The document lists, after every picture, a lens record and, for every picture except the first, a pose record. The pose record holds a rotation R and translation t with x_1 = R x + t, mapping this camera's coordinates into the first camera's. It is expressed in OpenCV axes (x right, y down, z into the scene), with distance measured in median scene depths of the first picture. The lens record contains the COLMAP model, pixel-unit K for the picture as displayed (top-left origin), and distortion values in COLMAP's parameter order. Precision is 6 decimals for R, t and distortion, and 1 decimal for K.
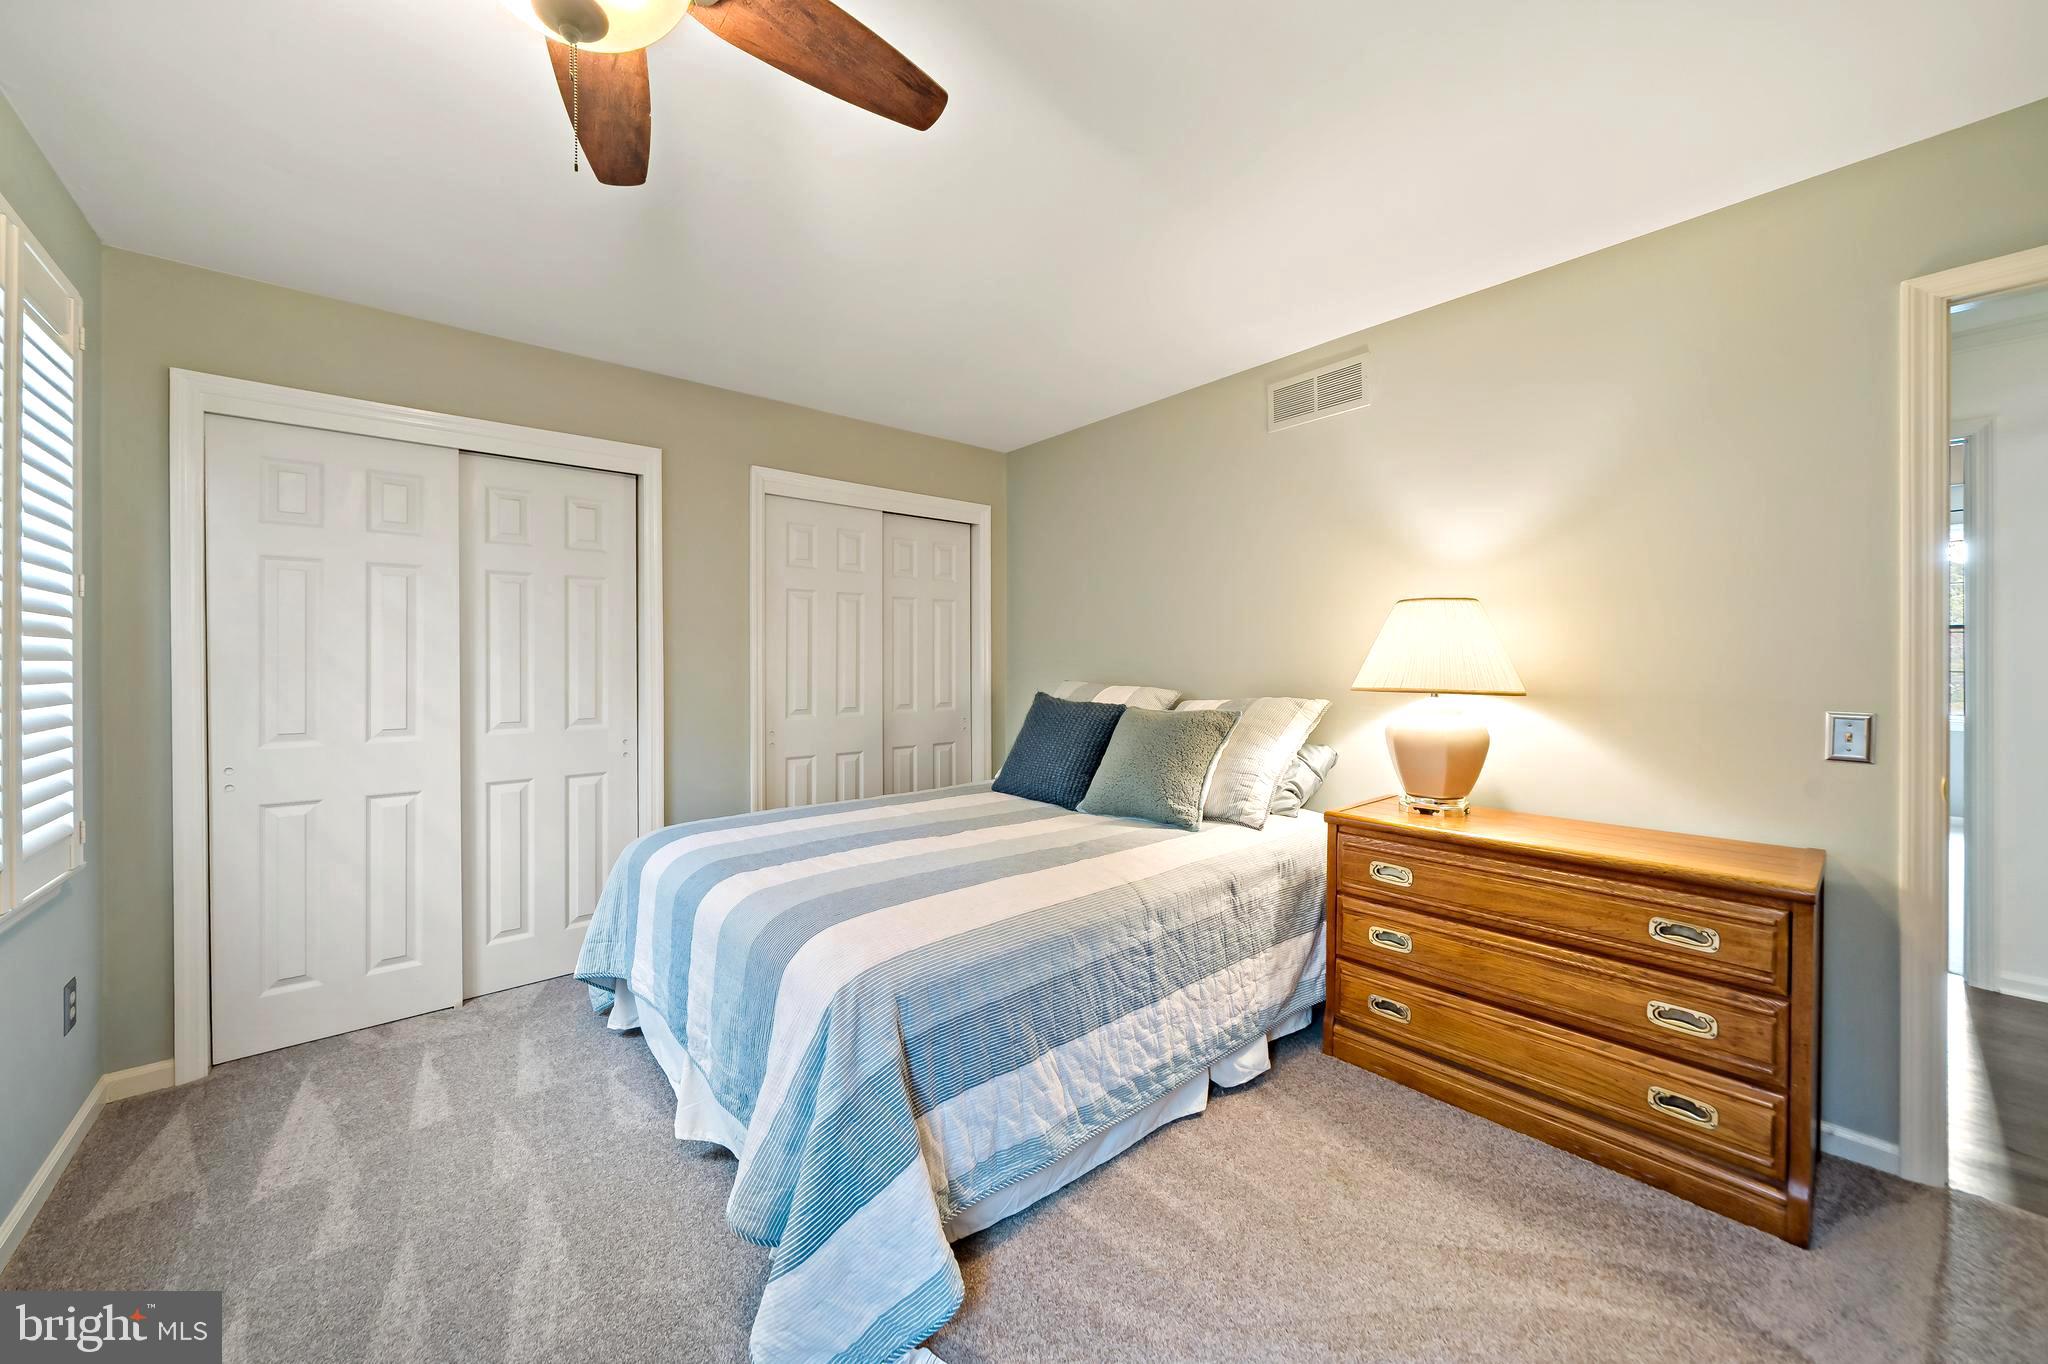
lens RADIAL K [[758.6, 0, 1016.5], [0, 758.6, 671.7], [0, 0, 1]] dist [-0.005052, -0.000213]
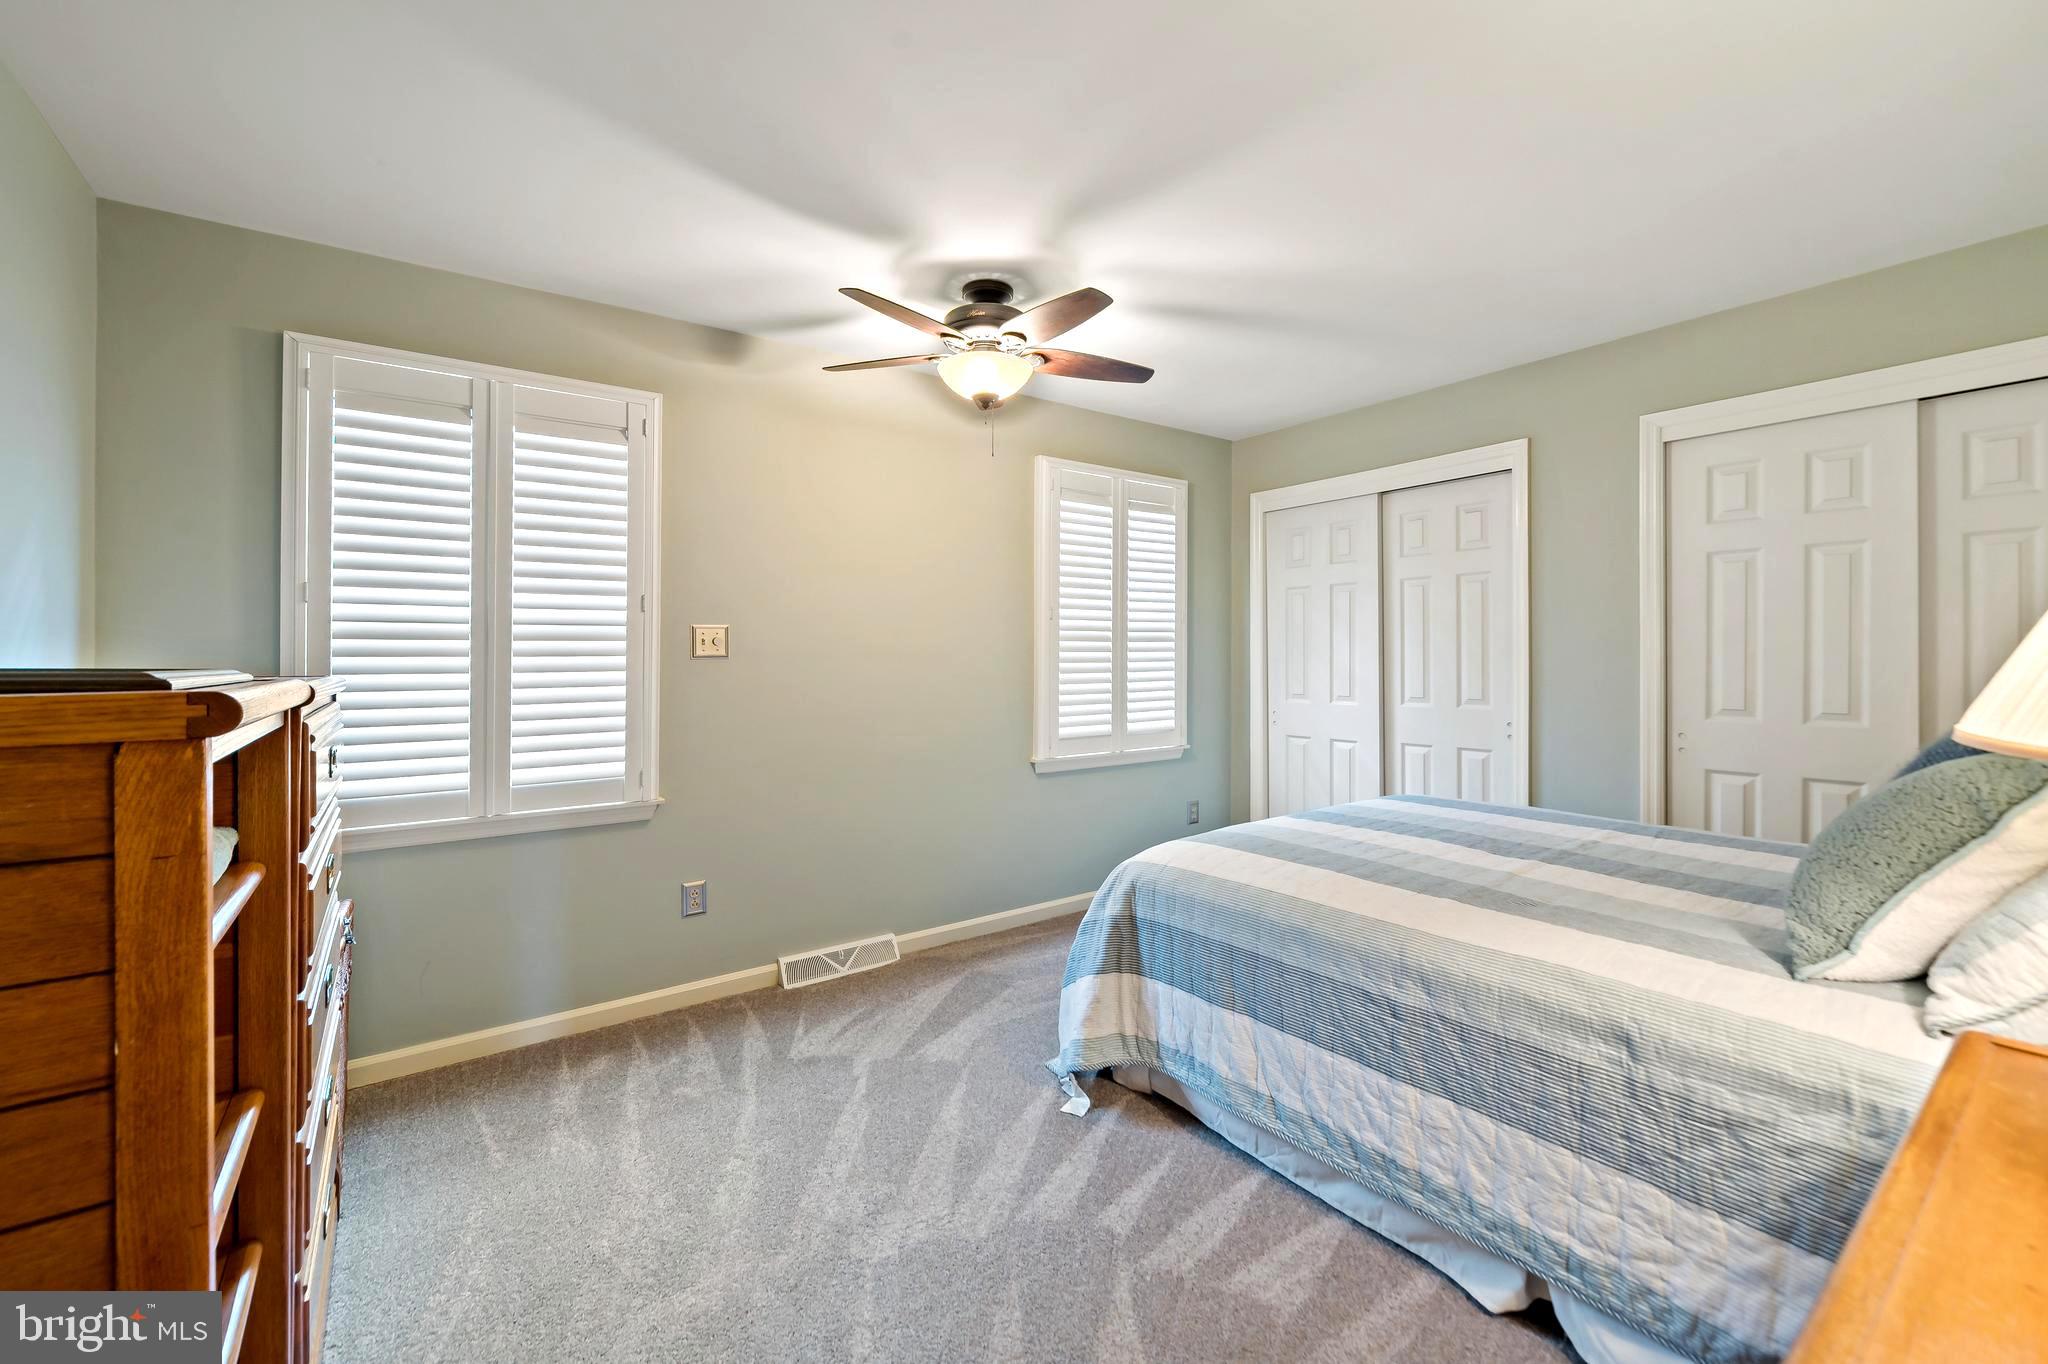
lens RADIAL K [[771.0, 0, 1030.1], [0, 771.0, 658.7], [0, 0, 1]] dist [0.000479, -0.000084]
pose [[-0.039137, 0.007781, -0.999204, 0.960817], [0.000538, 0.999970, 0.007766, -0.011911], [0.999234, -0.000234, -0.039140, 0.620315]]
